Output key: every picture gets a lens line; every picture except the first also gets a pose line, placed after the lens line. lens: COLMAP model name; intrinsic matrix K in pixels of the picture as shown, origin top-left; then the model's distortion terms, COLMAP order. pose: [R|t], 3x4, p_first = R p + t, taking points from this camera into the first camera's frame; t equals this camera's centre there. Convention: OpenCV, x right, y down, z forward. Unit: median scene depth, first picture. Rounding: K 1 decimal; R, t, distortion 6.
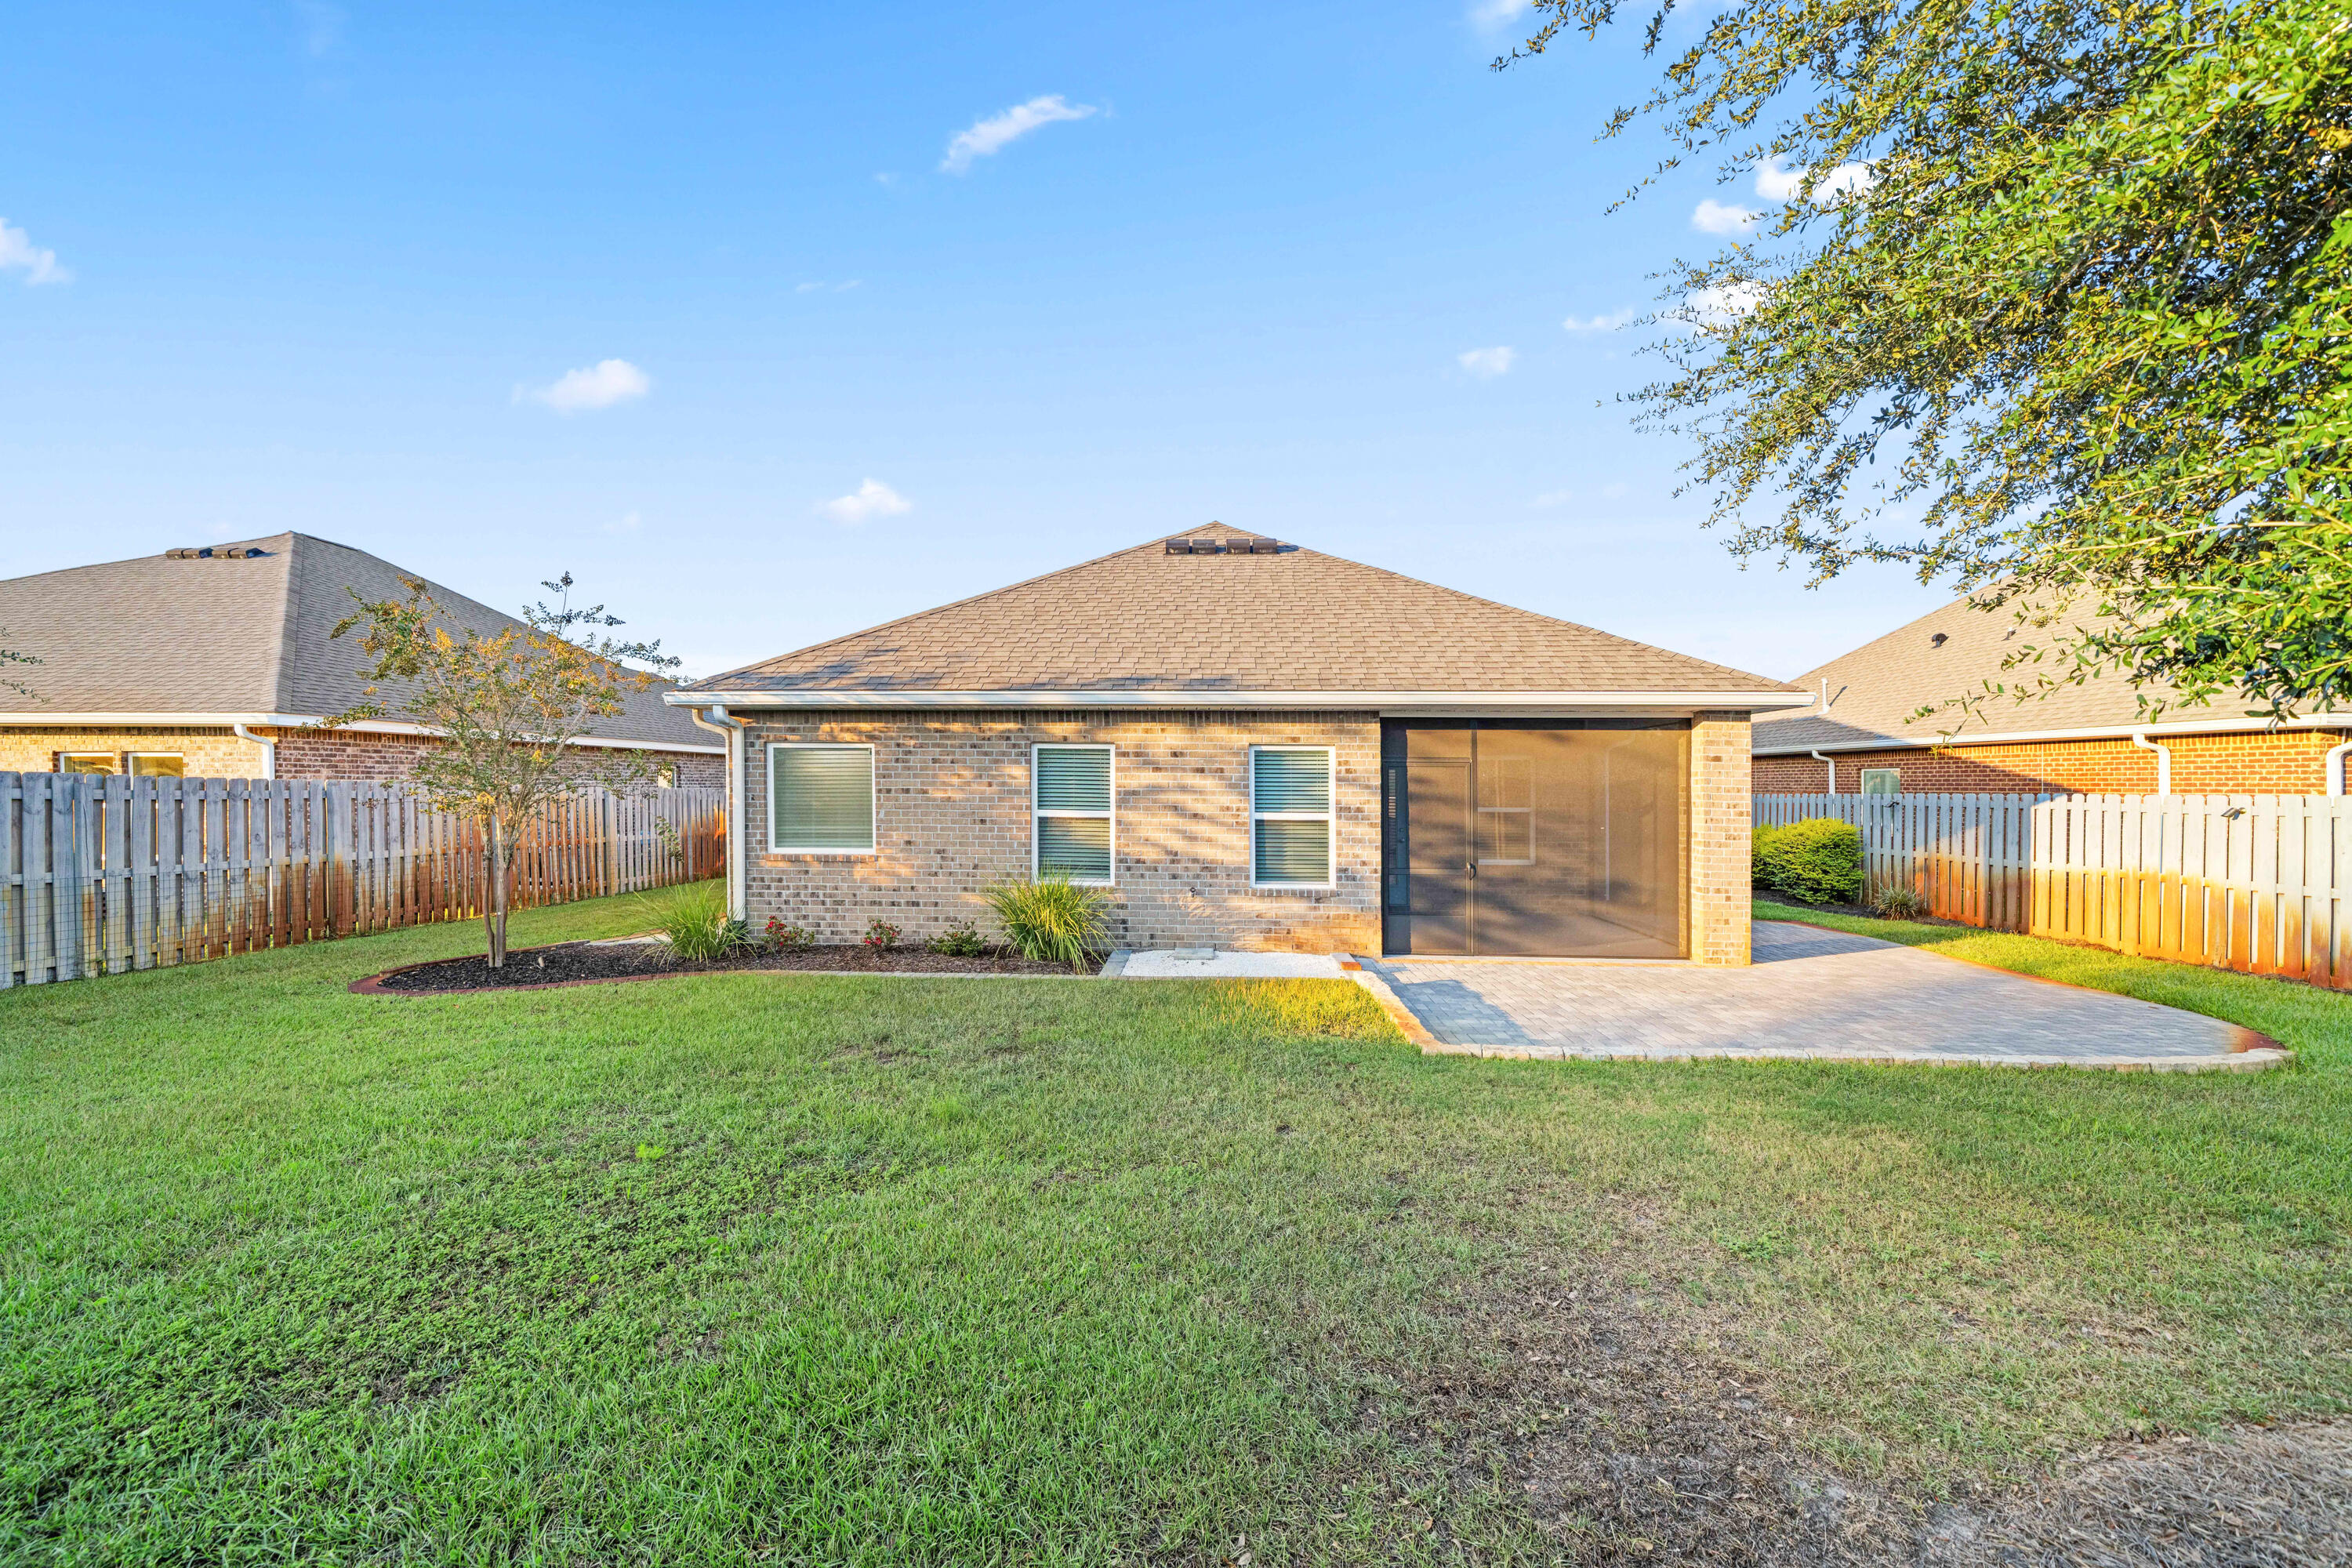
lens RADIAL K [[949.8, 0, 1172.9], [0, 949.8, 797.7], [0, 0, 1]] dist [0.000445, -0.000061]
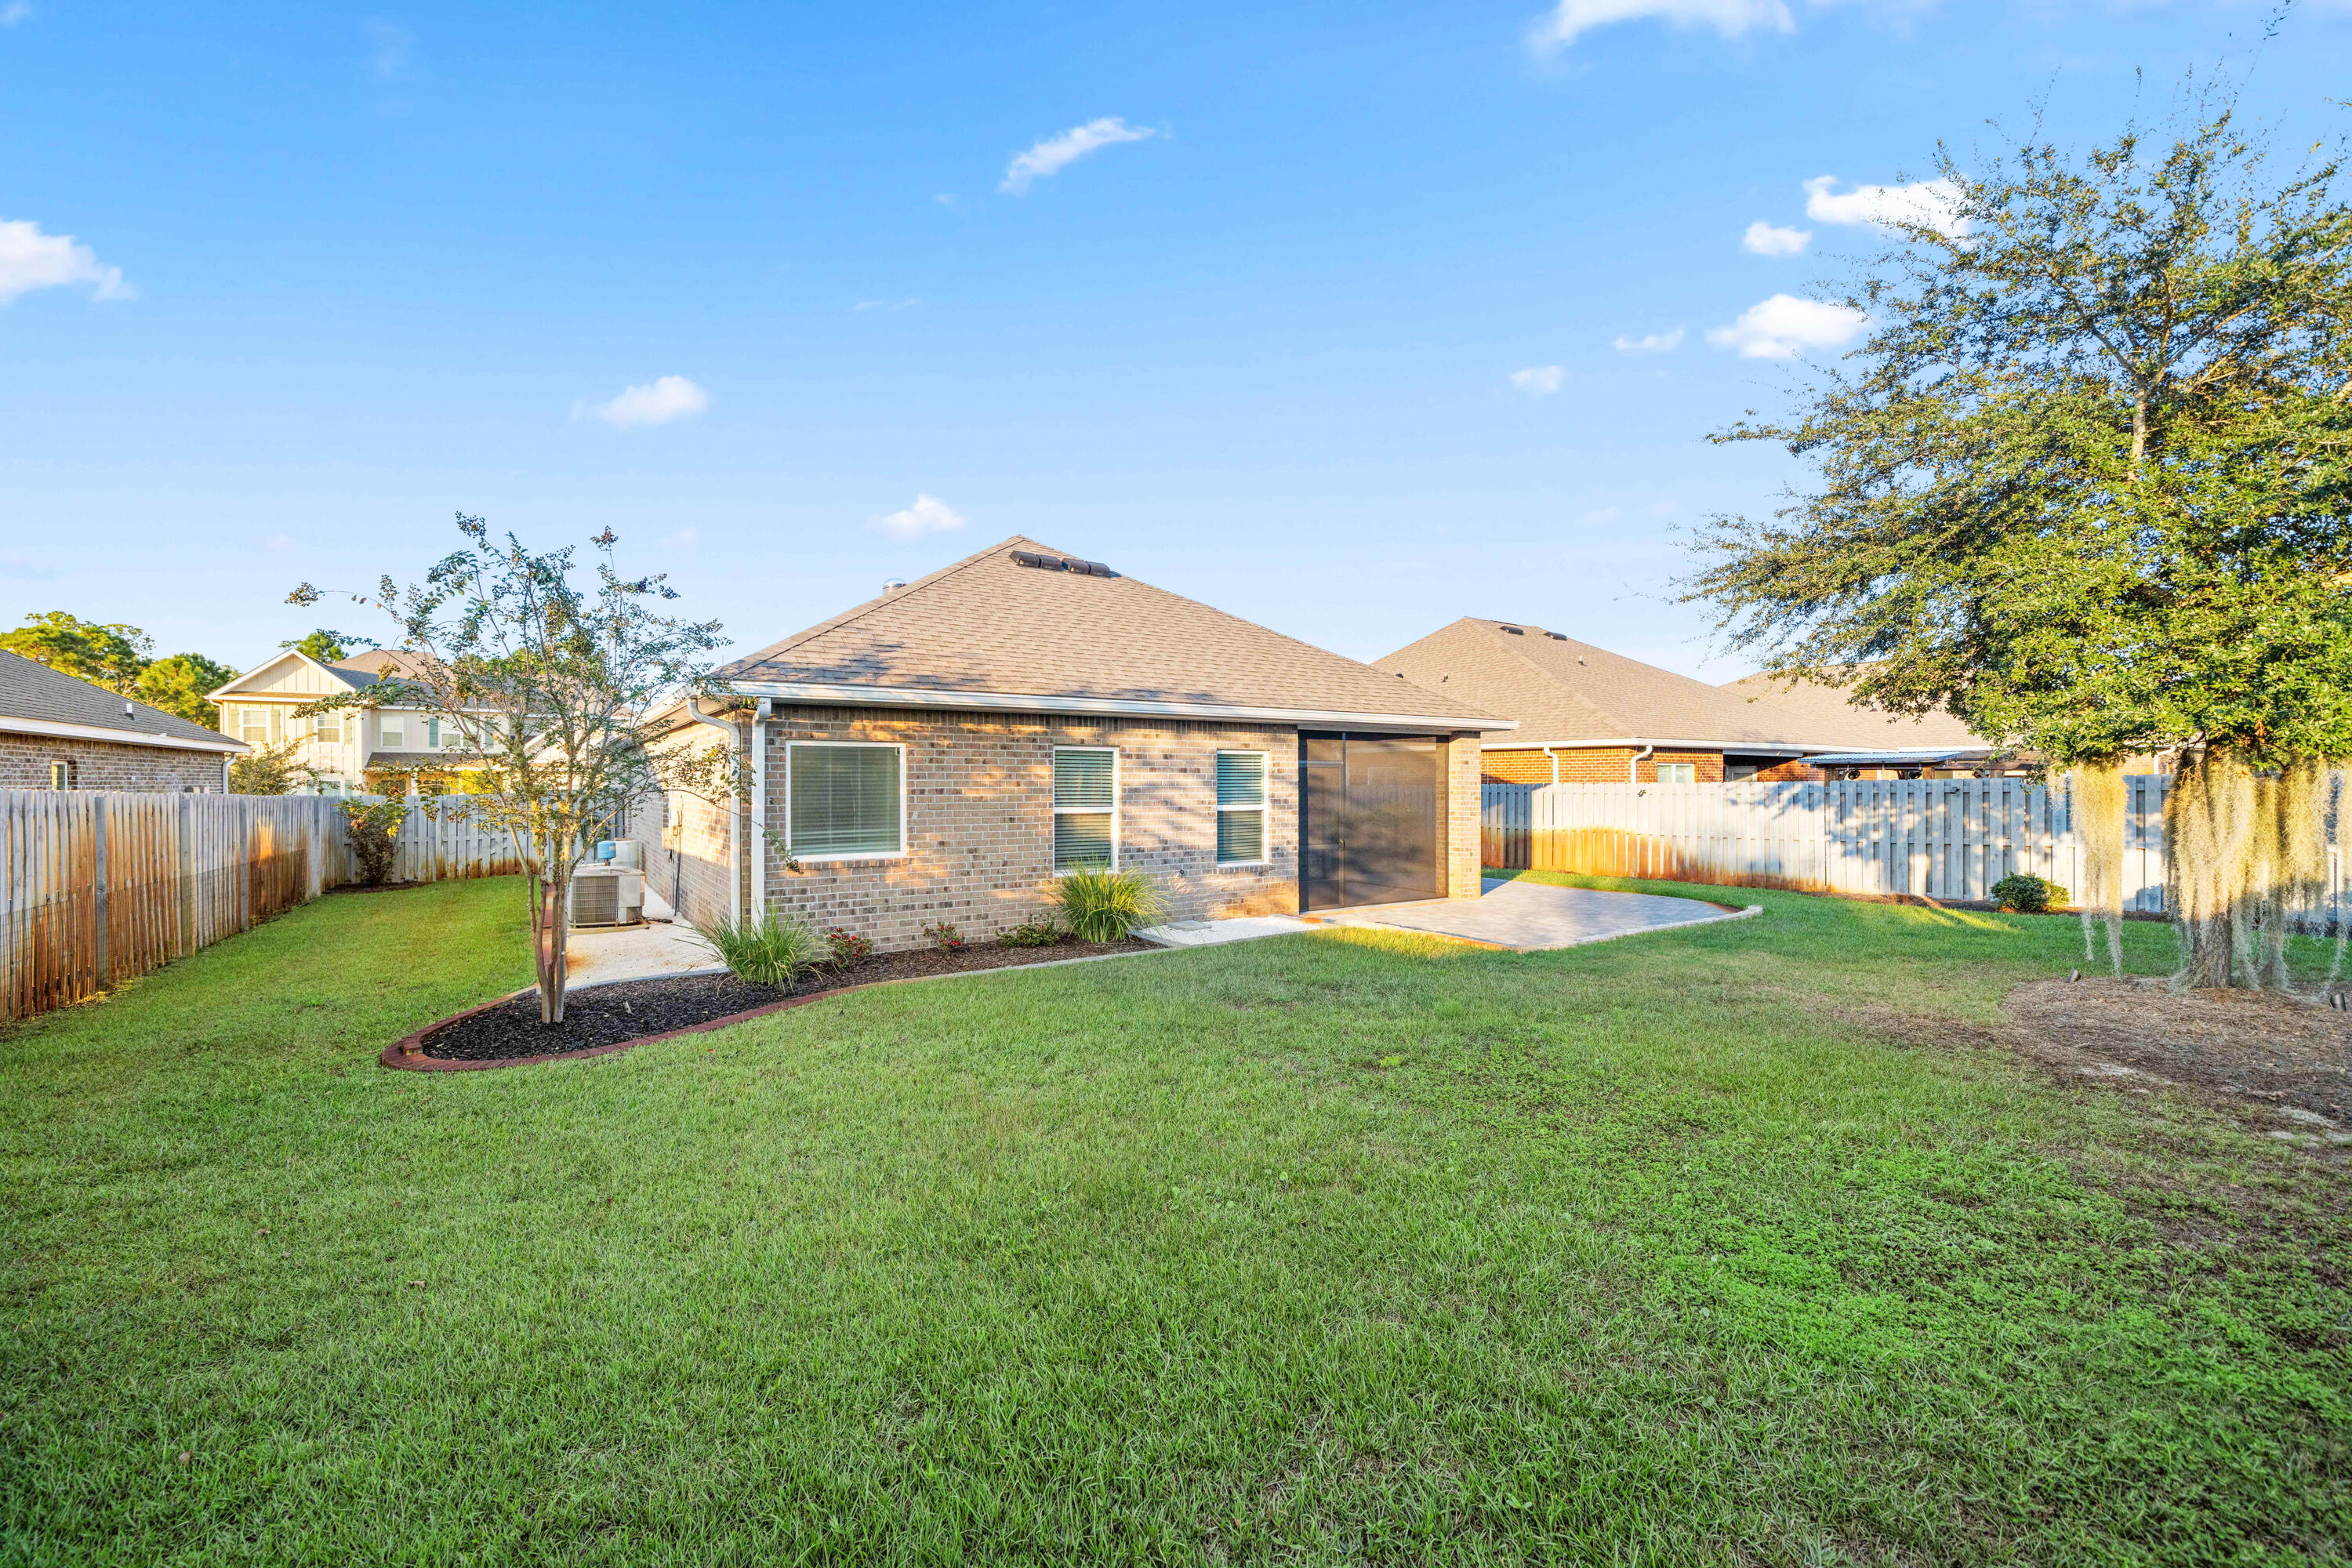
lens RADIAL K [[966.7, 0, 1173.5], [0, 966.7, 773.7], [0, 0, 1]] dist [-0.001746, -0.000042]
pose [[0.795656, -0.003536, 0.605738, -0.708366], [0.015283, 0.999782, -0.014238, -0.007357], [-0.605556, 0.020586, 0.795537, 0.049386]]
